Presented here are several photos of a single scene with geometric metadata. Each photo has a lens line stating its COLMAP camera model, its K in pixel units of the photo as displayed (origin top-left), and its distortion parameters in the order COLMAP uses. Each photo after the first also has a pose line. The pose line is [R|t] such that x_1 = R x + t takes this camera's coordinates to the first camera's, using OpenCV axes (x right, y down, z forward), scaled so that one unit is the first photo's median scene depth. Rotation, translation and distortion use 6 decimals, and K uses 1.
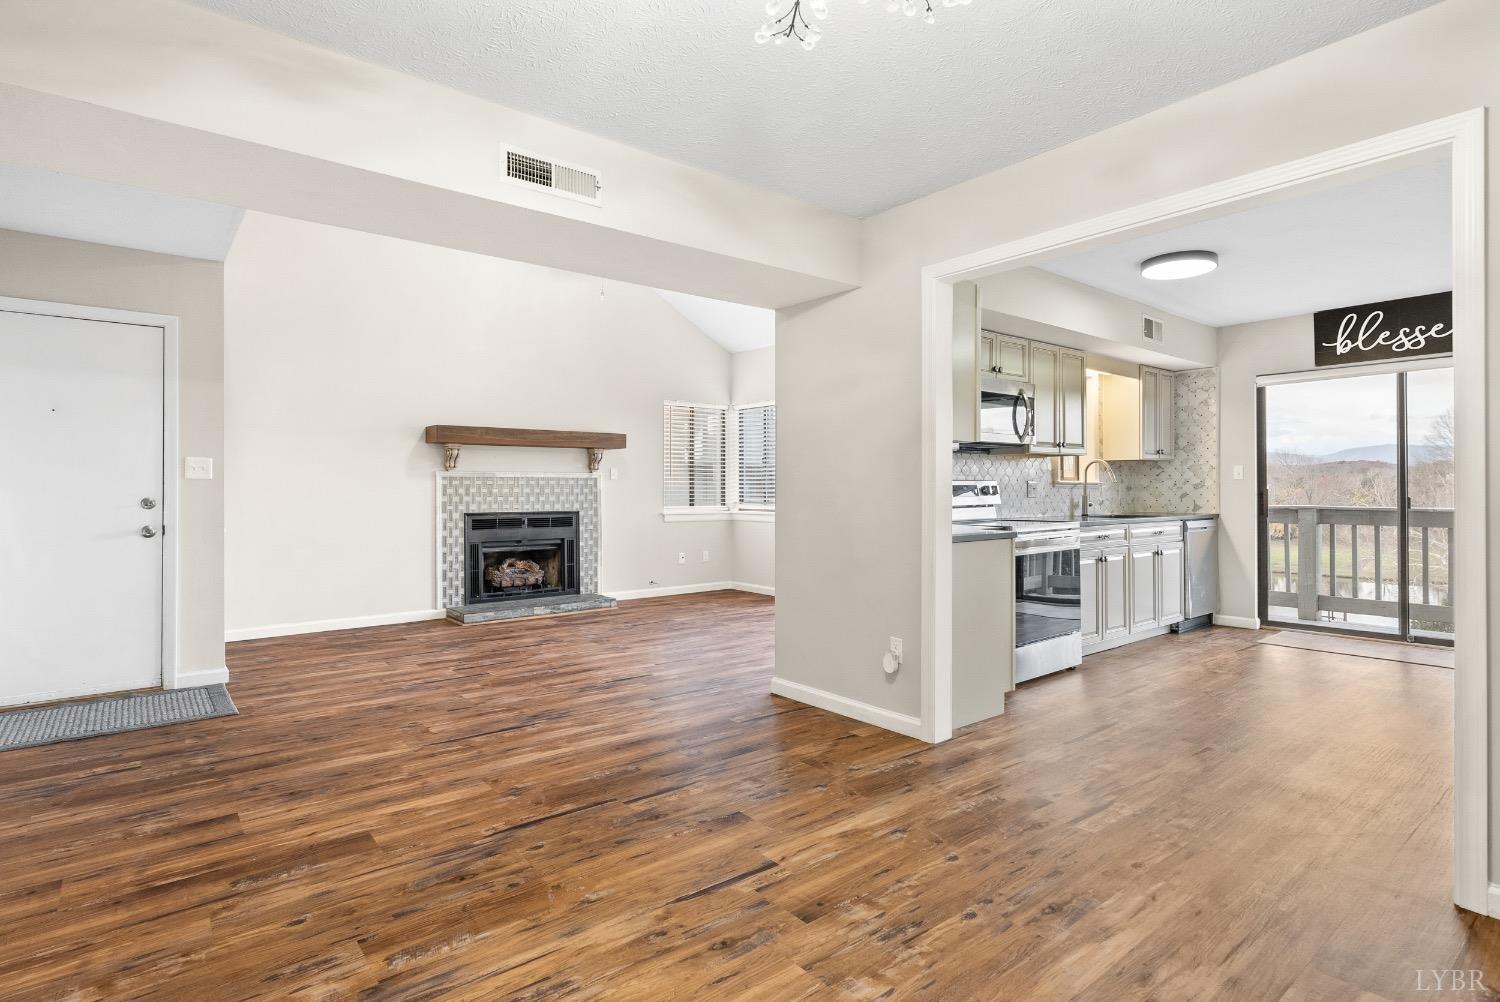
lens RADIAL K [[772.1, 0, 755.4], [0, 772.1, 481.4], [0, 0, 1]] dist [-0.002896, -0.000356]
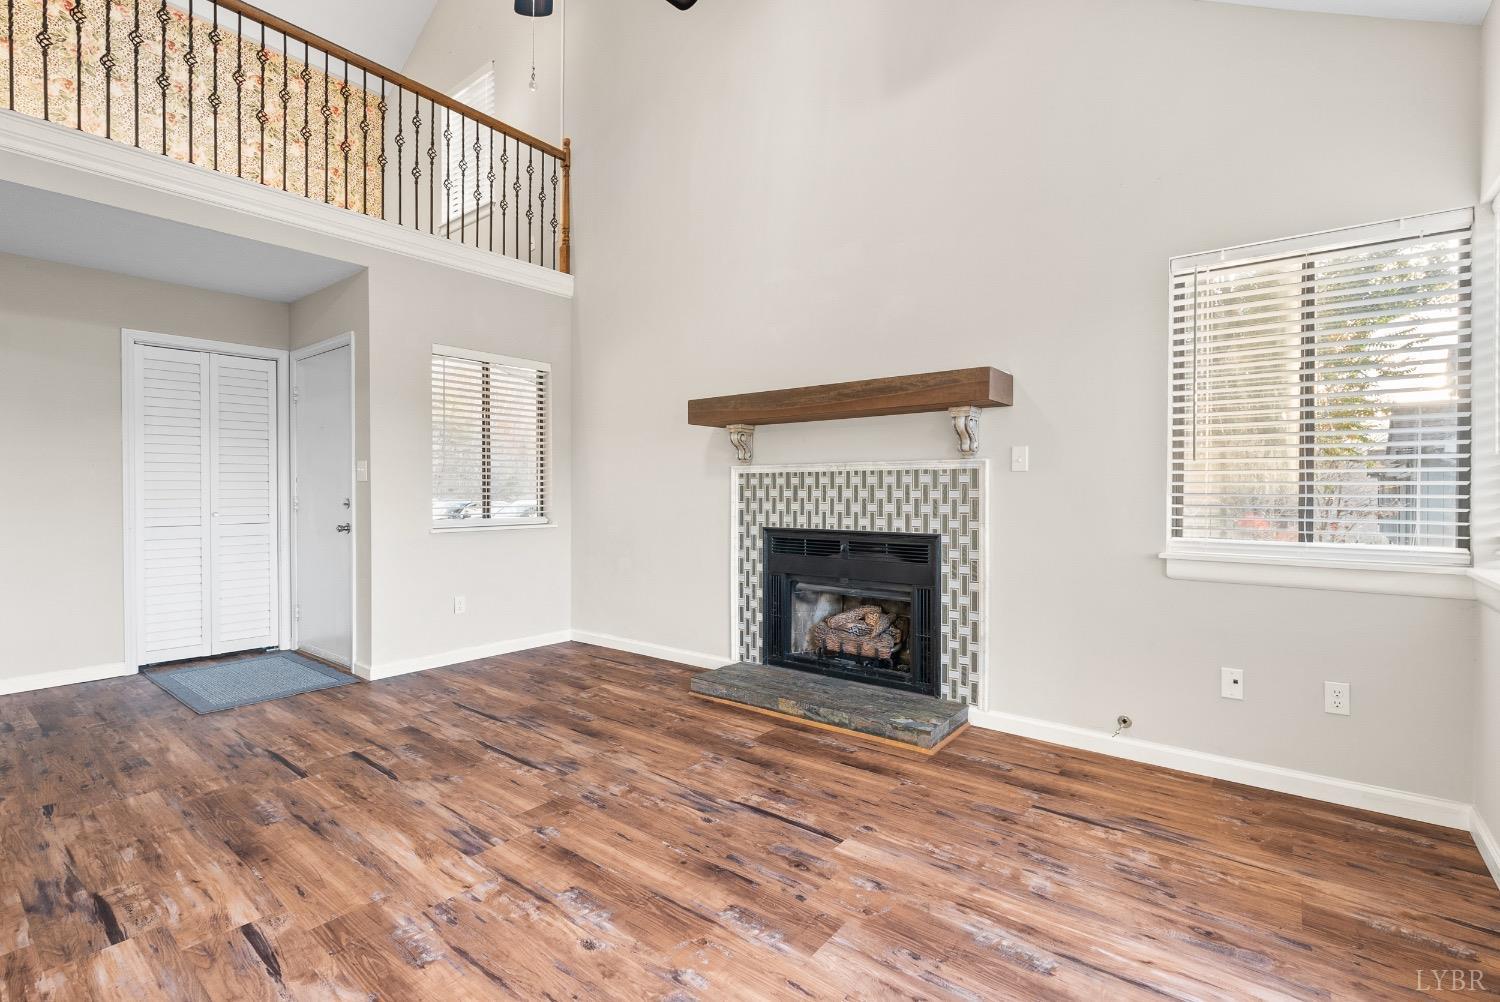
lens RADIAL K [[684.9, 0, 762.1], [0, 684.9, 502.4], [0, 0, 1]] dist [-0.003579, 0.000034]
pose [[0.222360, 0.017816, -0.974802, 0.203470], [0.009058, 0.999752, 0.020338, 0.007512], [0.974922, -0.013352, 0.222144, 0.869451]]
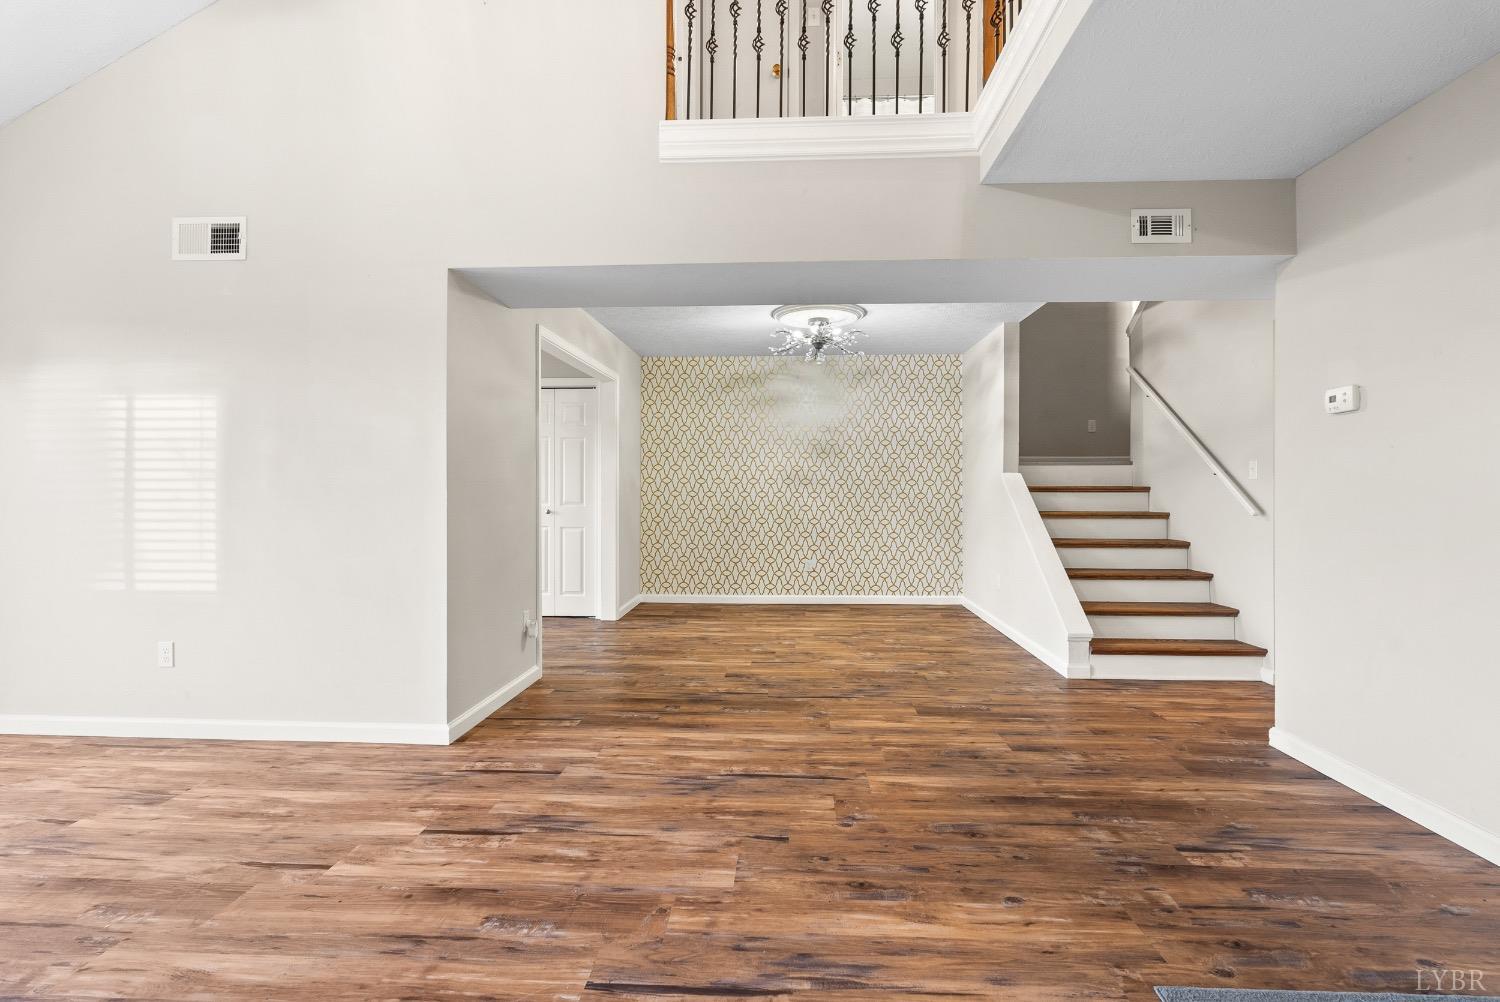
lens RADIAL K [[675.6, 0, 759.0], [0, 675.6, 492.2], [0, 0, 1]] dist [-0.005148, 0.000258]
pose [[-0.743020, -0.000797, 0.669268, -0.434969], [-0.005650, 0.999971, -0.005082, 0.008369], [-0.669245, -0.007558, -0.743004, 0.827254]]
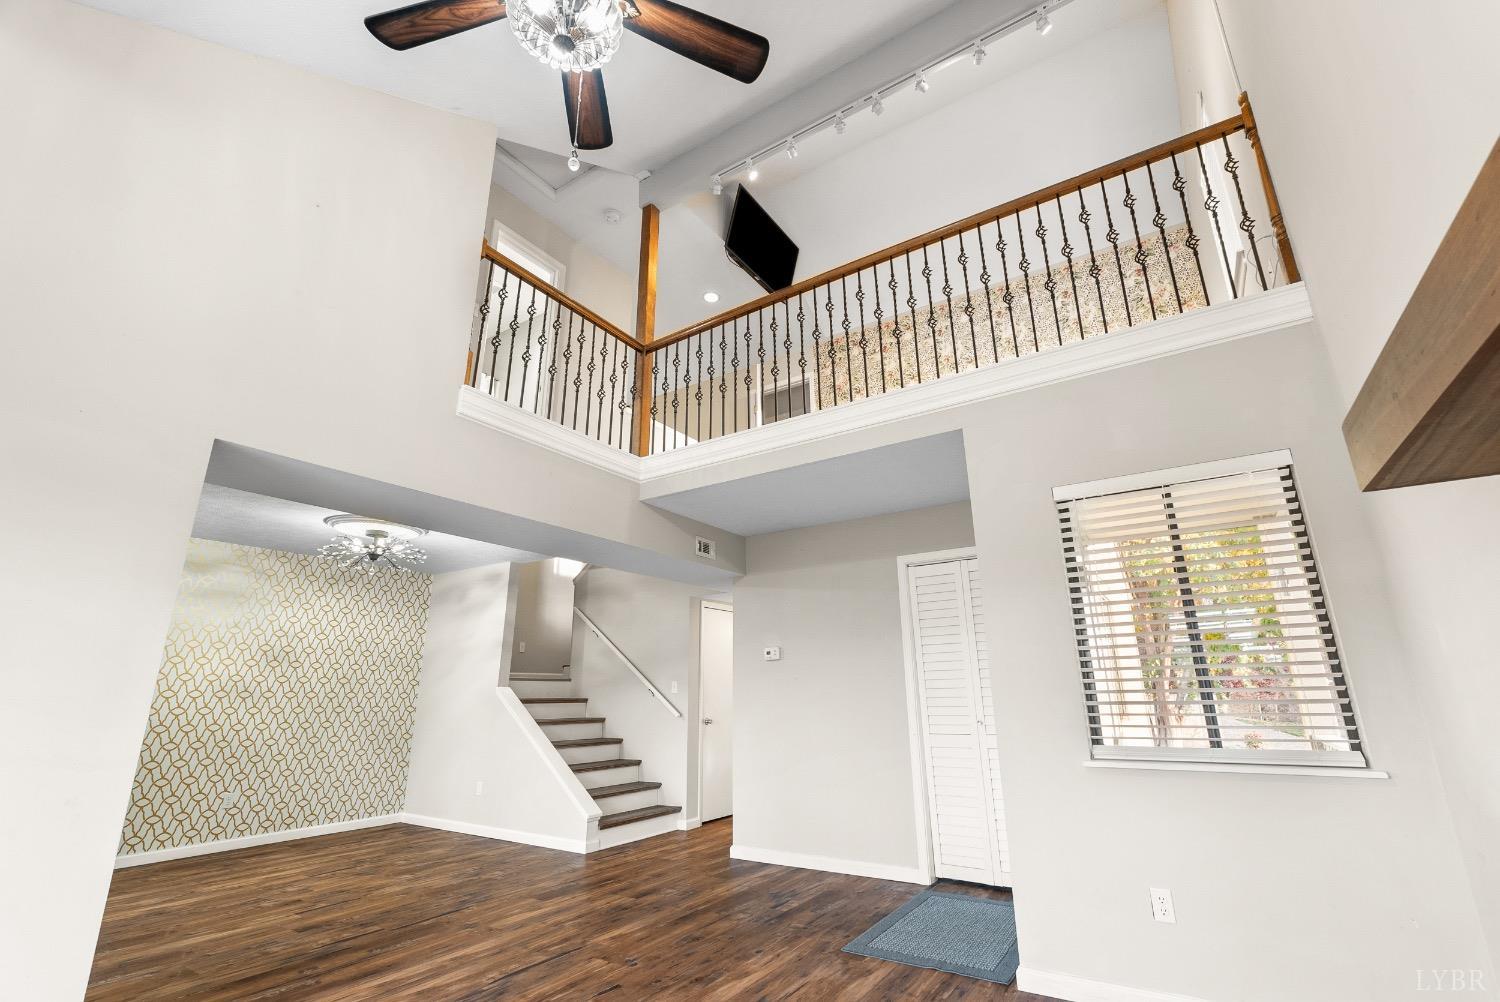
lens RADIAL K [[658.6, 0, 754.5], [0, 658.6, 501.6], [0, 0, 1]] dist [-0.008023, 0.000134]
pose [[-0.951498, -0.076135, -0.298085, -0.166282], [0.015315, 0.955974, -0.293053, 0.006810], [0.307273, -0.283404, -0.908441, 1.054972]]
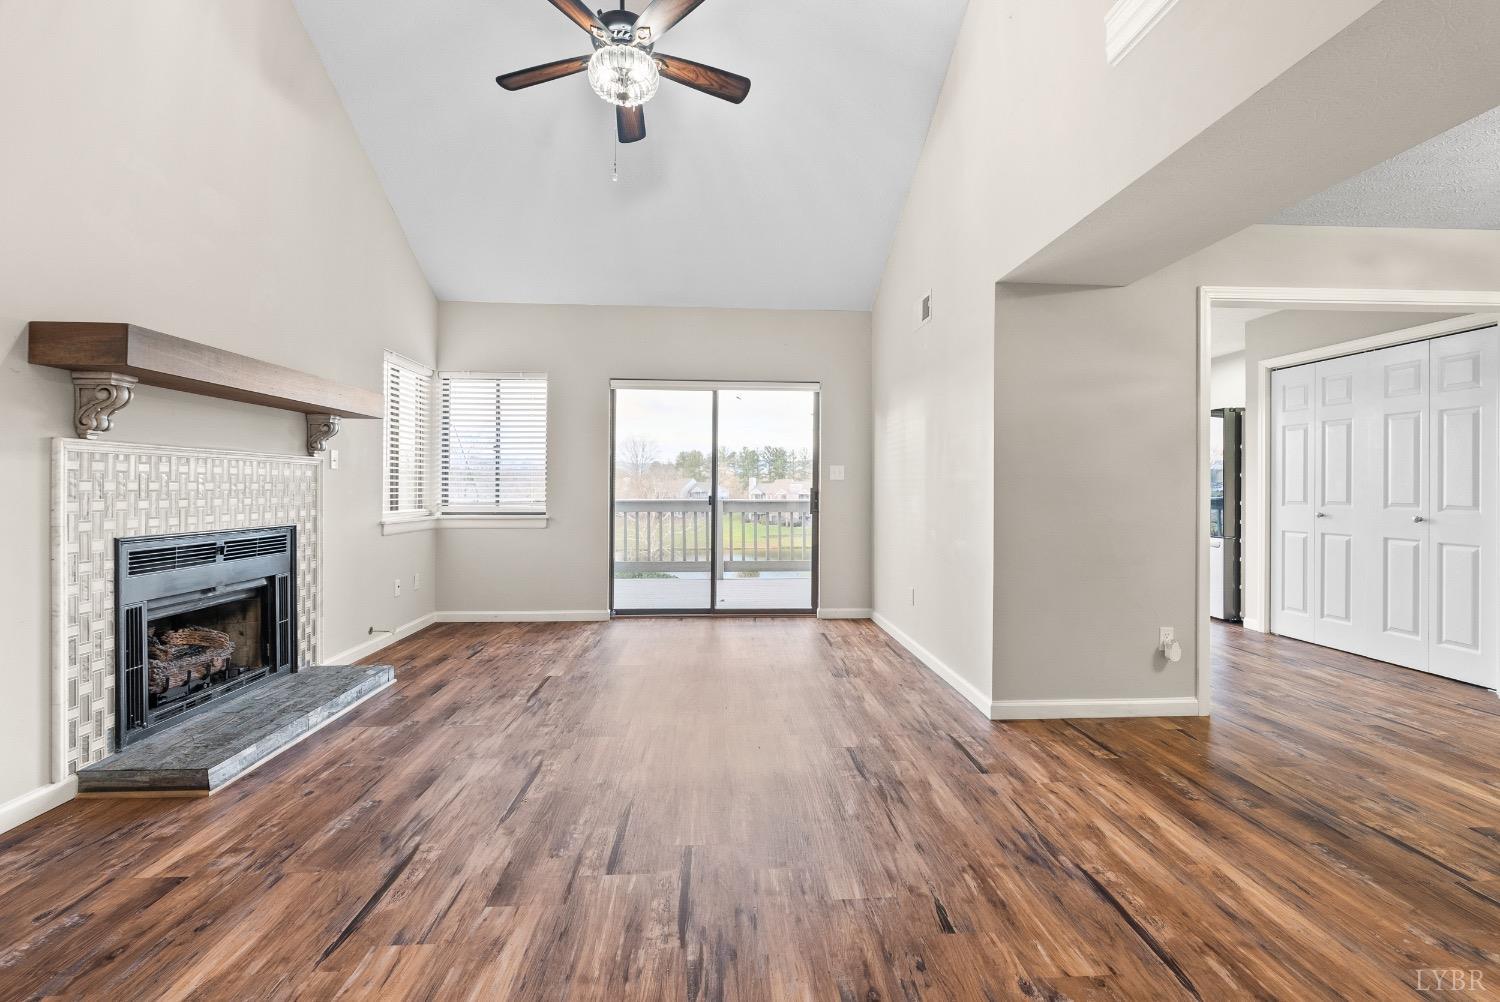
lens RADIAL K [[667.5, 0, 756.5], [0, 667.5, 483.3], [0, 0, 1]] dist [-0.005139, -0.000433]
pose [[0.578484, 0.008359, 0.815651, -0.473940], [-0.011424, 0.999932, -0.002146, 0.007029], [-0.815614, -0.008077, 0.578541, 0.495449]]
